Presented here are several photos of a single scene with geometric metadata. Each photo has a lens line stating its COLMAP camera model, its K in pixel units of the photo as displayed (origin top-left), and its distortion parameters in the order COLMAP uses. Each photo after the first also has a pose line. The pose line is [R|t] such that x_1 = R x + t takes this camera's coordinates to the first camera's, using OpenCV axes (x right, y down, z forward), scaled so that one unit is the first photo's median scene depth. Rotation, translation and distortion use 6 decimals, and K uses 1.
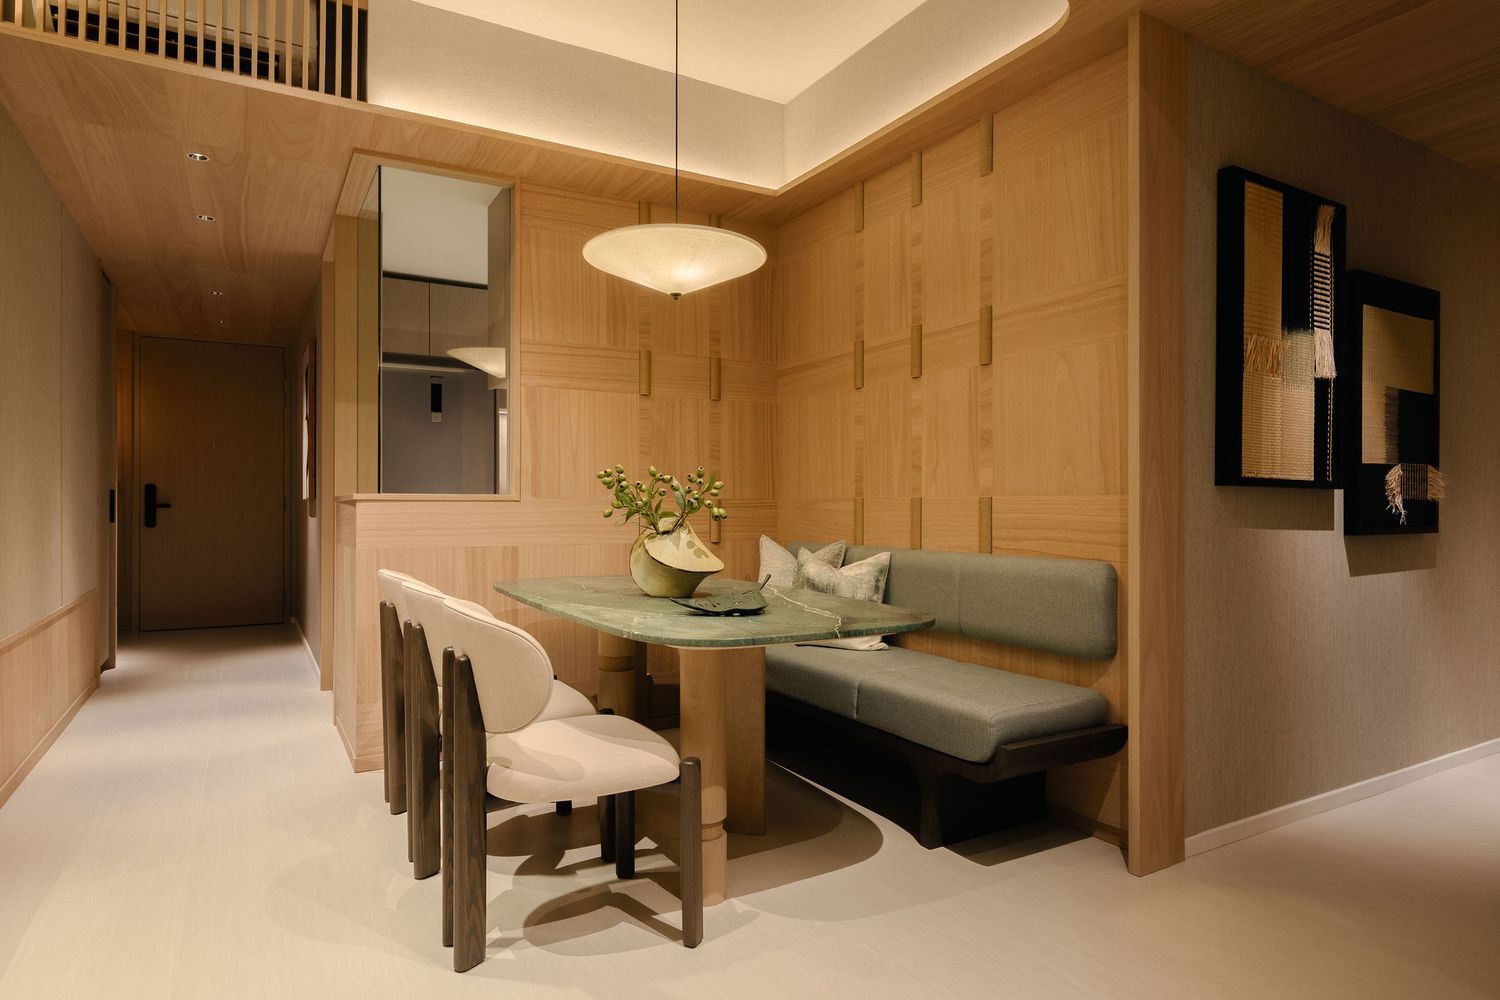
lens RADIAL K [[851.4, 0, 751.4], [0, 851.4, 493.5], [0, 0, 1]] dist [-0.009268, -0.001630]
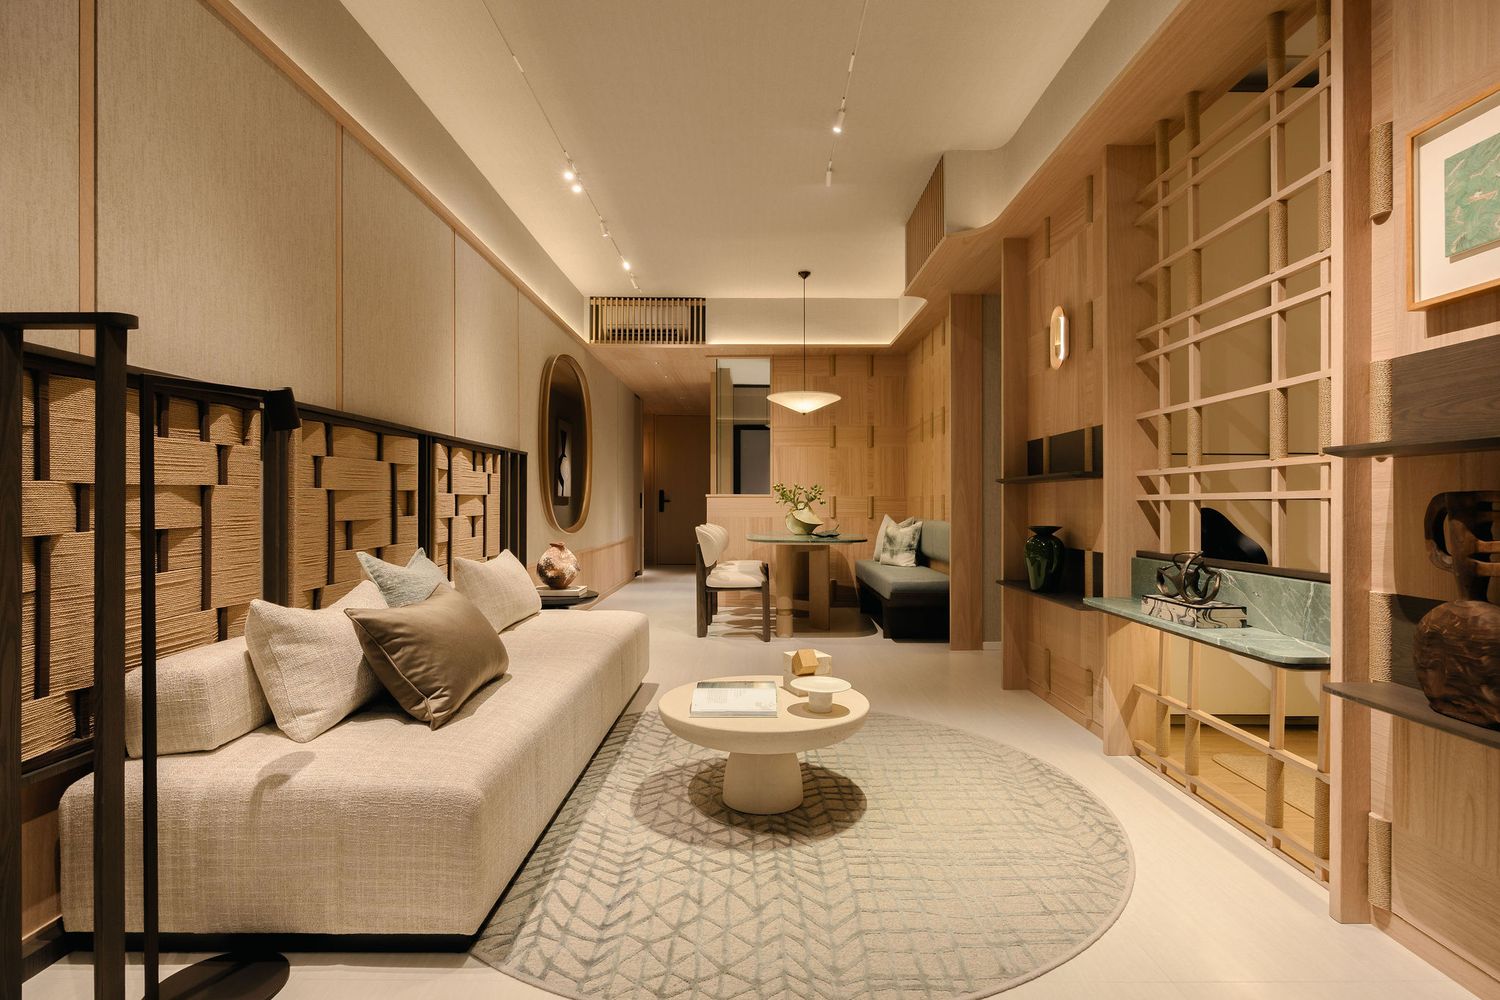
lens RADIAL K [[688.1, 0, 748.6], [0, 688.1, 499.4], [0, 0, 1]] dist [0.000424, 0.000002]
pose [[0.865836, -0.000044, -0.500327, 0.575357], [0.003723, 0.999973, 0.006354, 0.002600], [0.500313, -0.007364, 0.865813, -0.608440]]
